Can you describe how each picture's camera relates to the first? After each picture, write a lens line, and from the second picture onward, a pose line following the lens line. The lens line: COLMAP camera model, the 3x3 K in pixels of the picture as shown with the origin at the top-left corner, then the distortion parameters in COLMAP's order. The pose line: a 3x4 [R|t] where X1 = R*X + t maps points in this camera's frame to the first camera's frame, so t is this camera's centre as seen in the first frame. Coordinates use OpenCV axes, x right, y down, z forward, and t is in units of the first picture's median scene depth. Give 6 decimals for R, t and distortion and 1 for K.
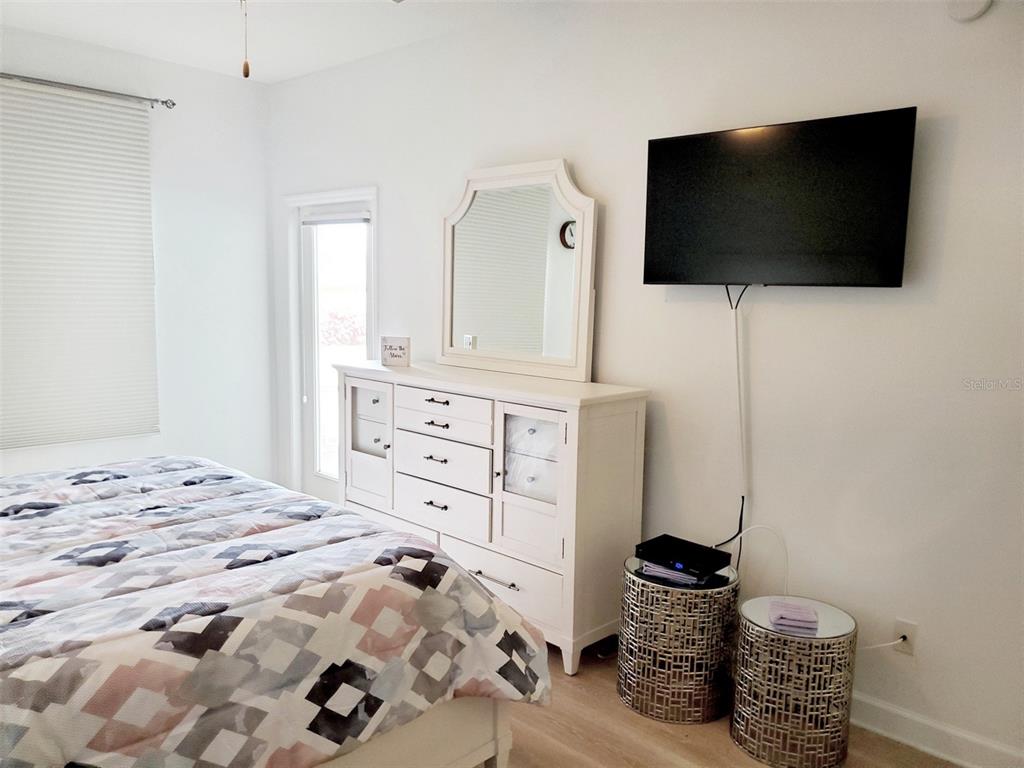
lens RADIAL K [[812.1, 0, 496.1], [0, 812.1, 387.9], [0, 0, 1]] dist [0.058883, -0.065750]
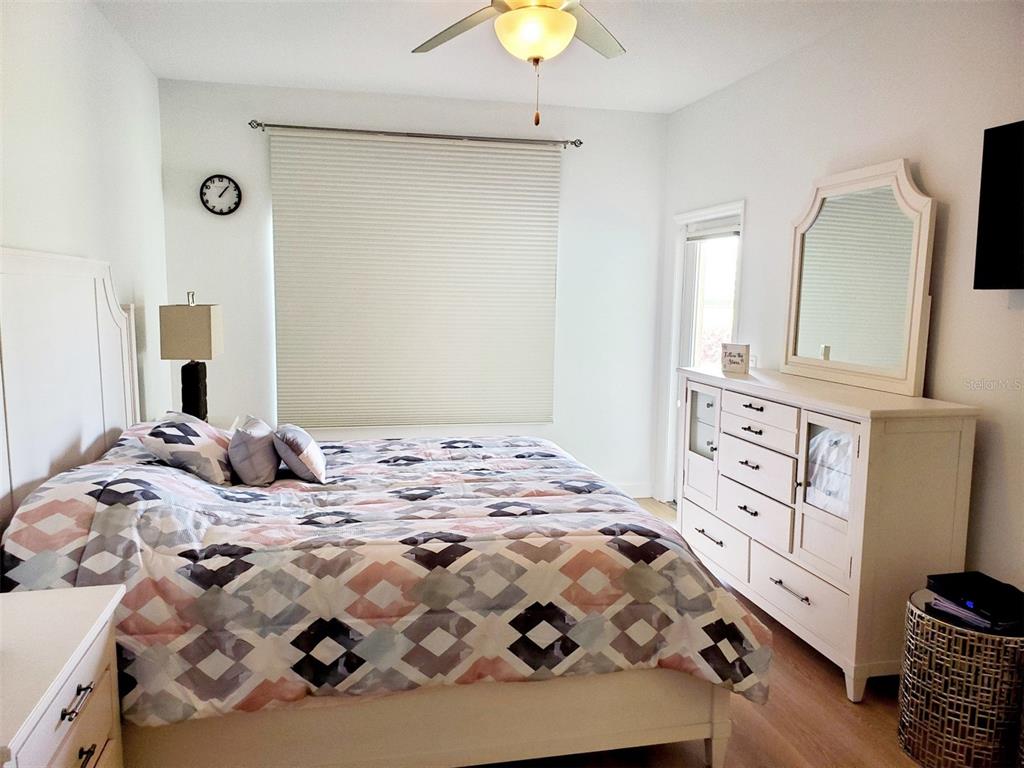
lens RADIAL K [[812.1, 0, 508.1], [0, 812.1, 376.0], [0, 0, 1]] dist [0.058883, -0.065750]
pose [[0.840801, 0.048687, -0.539151, 0.308011], [-0.067367, 0.997616, -0.014971, 0.019301], [0.537137, 0.048908, 0.842076, -0.040544]]
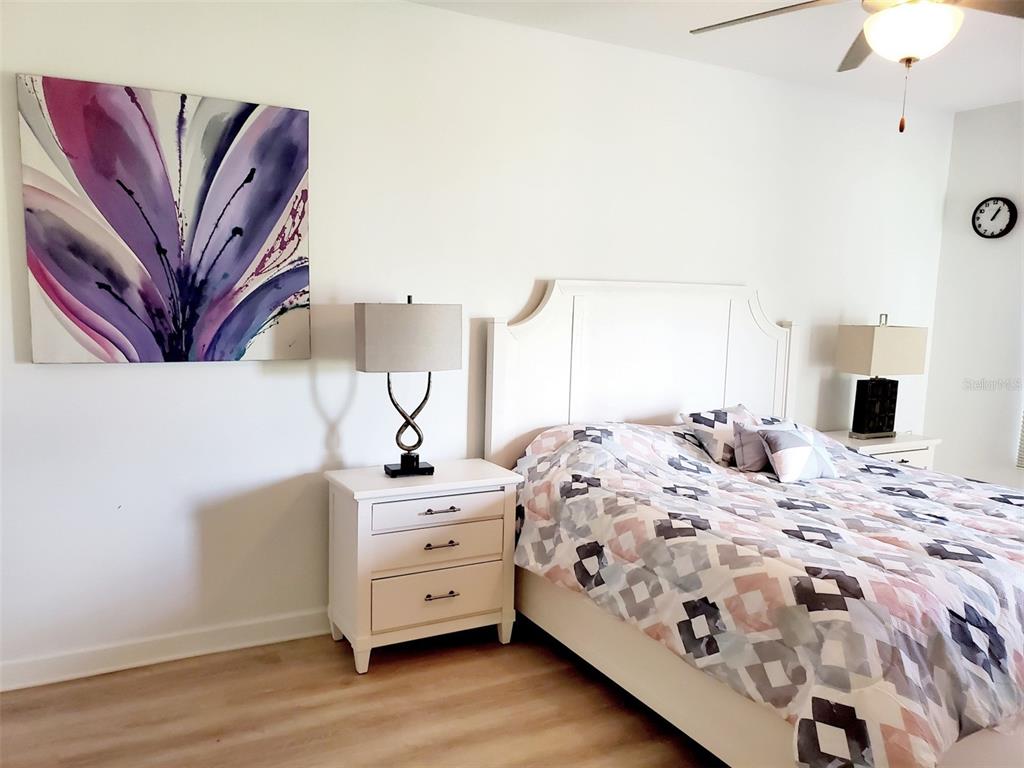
lens RADIAL K [[812.1, 0, 507.8], [0, 812.1, 383.7], [0, 0, 1]] dist [0.058883, -0.065750]
pose [[-0.276703, 0.080513, -0.957577, 0.853747], [-0.165825, 0.977535, 0.130108, -0.084914], [0.946540, 0.194792, -0.257136, 0.752744]]
